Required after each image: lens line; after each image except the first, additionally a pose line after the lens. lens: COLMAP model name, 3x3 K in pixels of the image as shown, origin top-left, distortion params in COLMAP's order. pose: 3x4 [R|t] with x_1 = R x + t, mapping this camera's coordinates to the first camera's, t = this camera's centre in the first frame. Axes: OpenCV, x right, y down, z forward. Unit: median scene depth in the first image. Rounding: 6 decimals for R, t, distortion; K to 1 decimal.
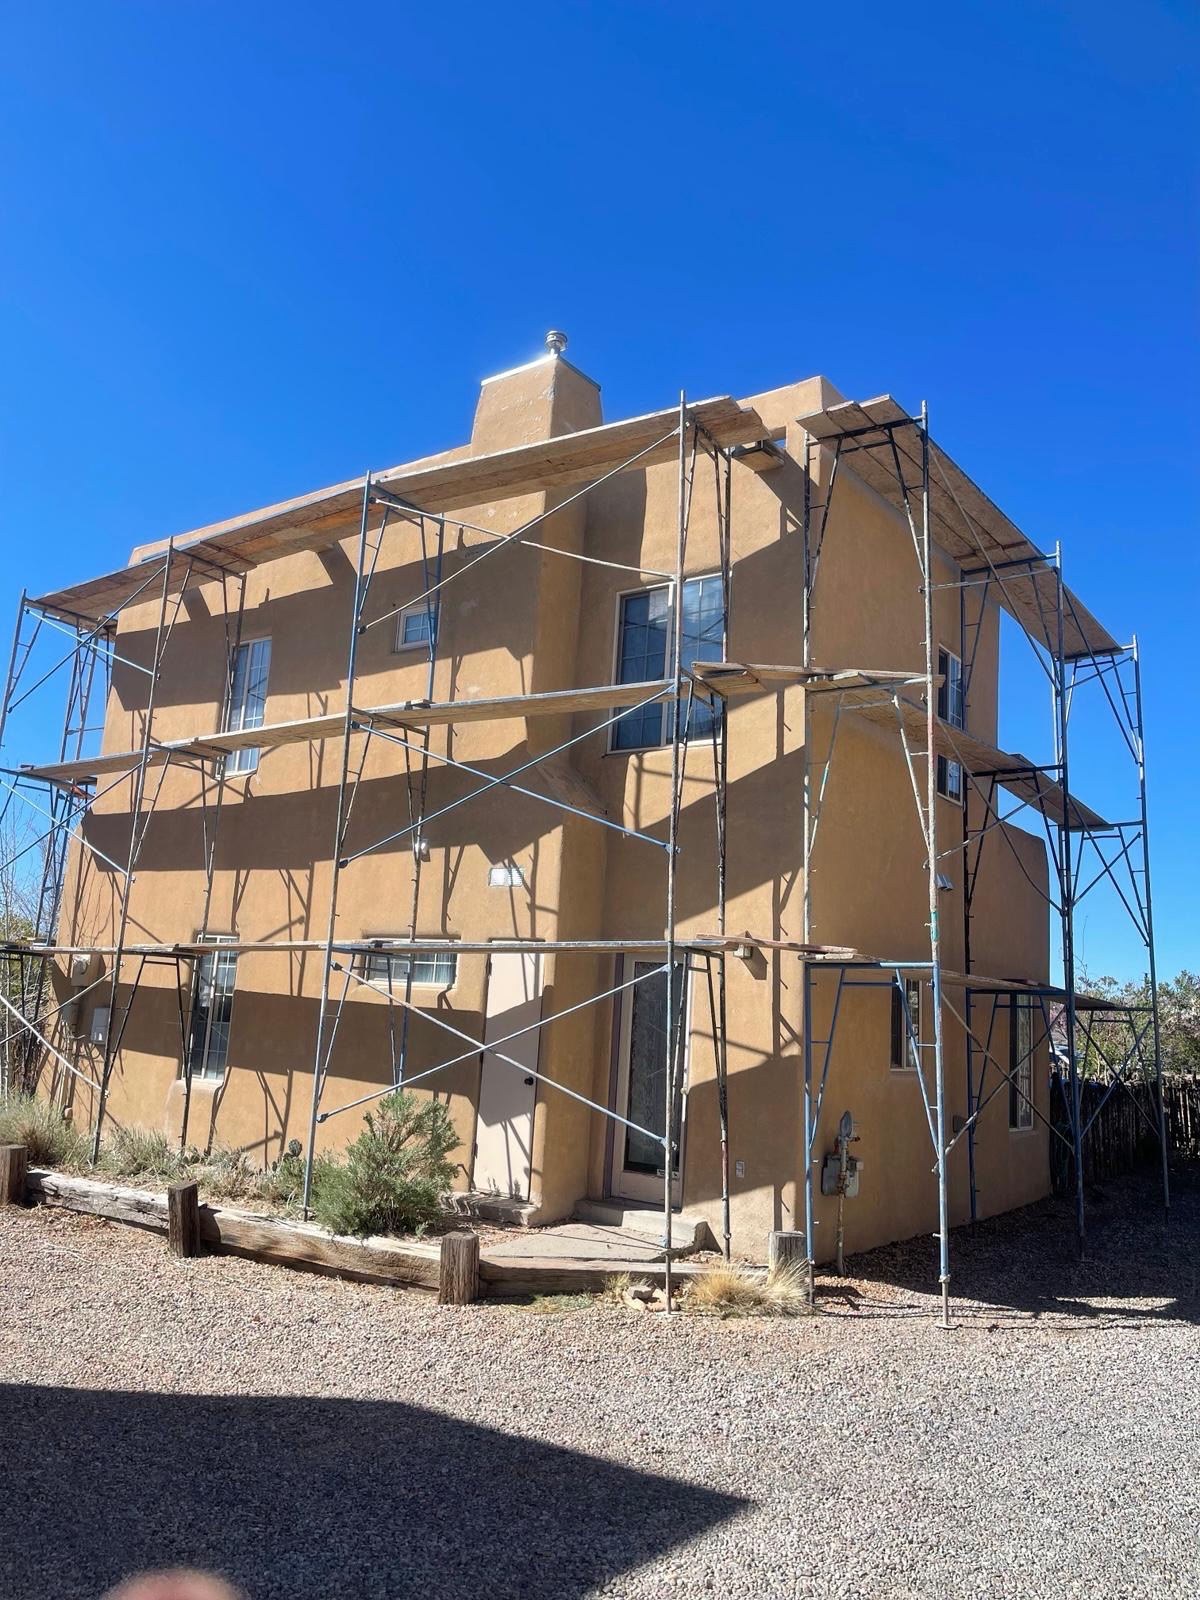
lens RADIAL K [[1231.5, 0, 600.0], [0, 1231.5, 800.0], [0, 0, 1]] dist [0.008459, 0.002145]
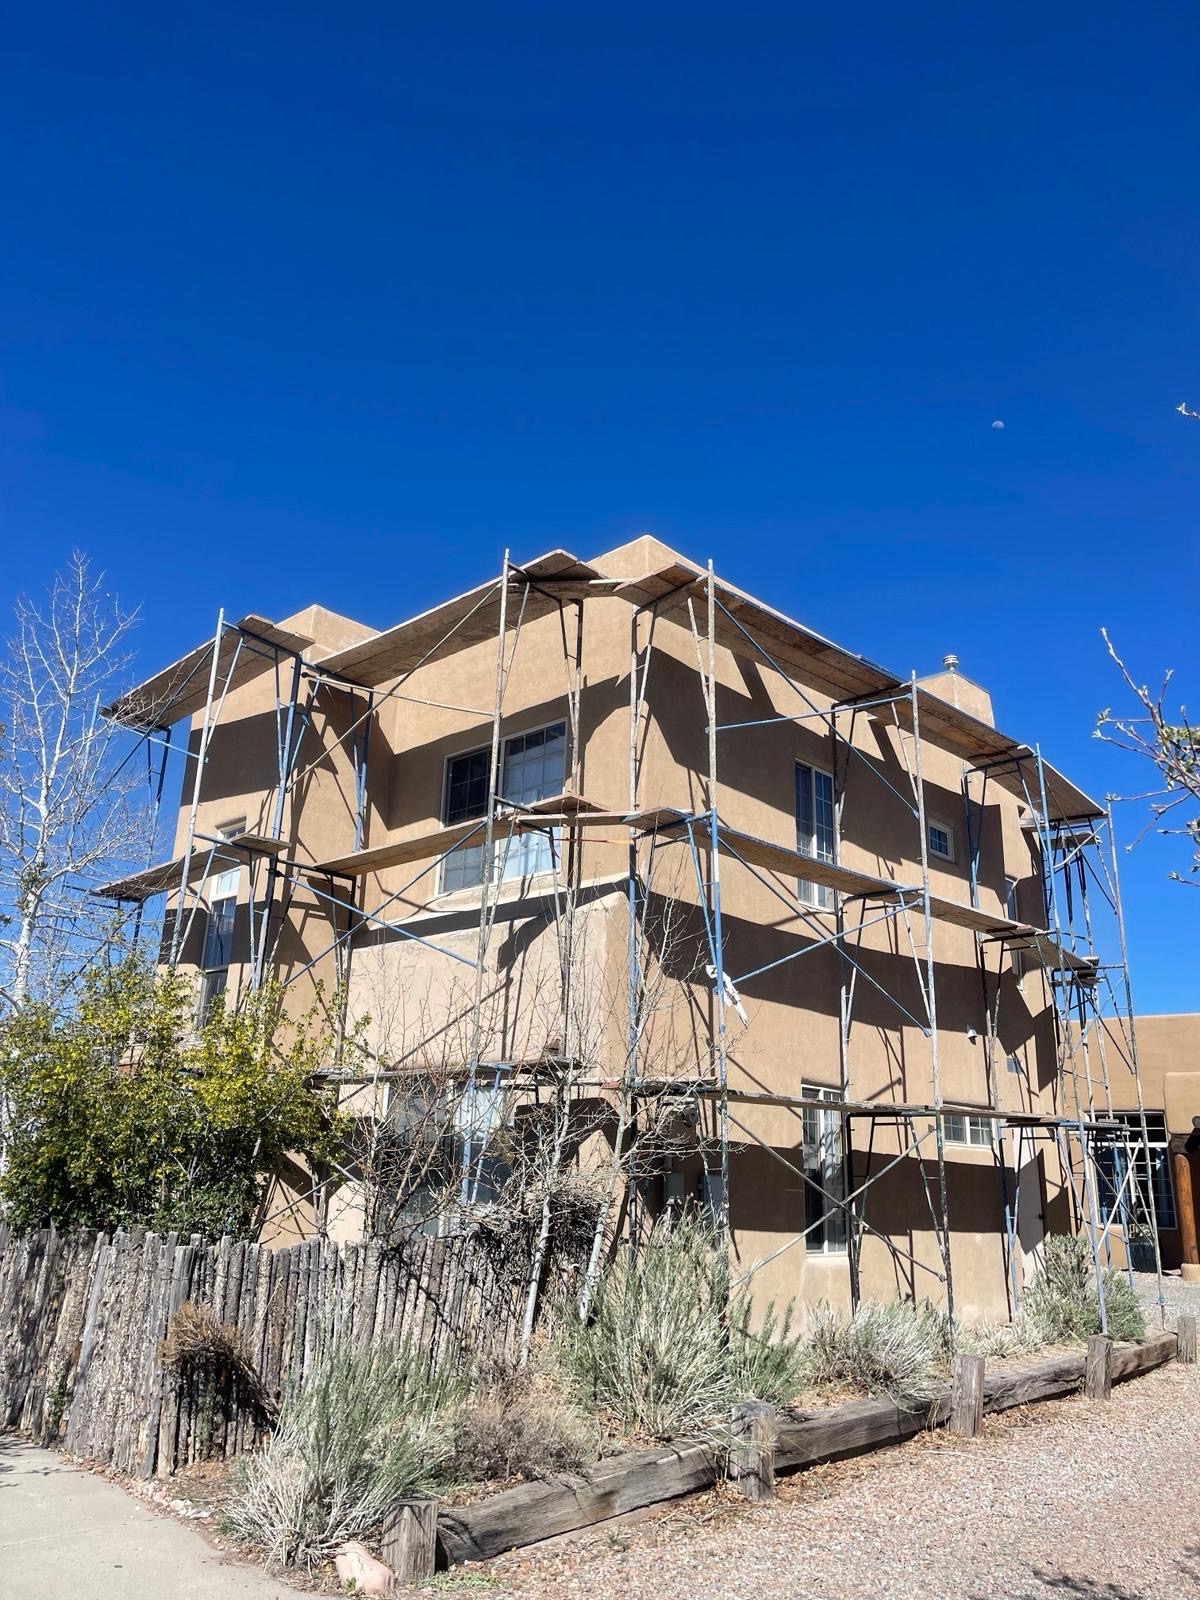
lens RADIAL K [[1058.5, 0, 600.0], [0, 1058.5, 800.0], [0, 0, 1]] dist [-0.000388, -0.000654]
pose [[0.177645, 0.249312, 0.951990, -1.181695], [-0.227399, 0.951595, -0.206775, 0.111474], [-0.957461, -0.179749, 0.225740, 1.058359]]
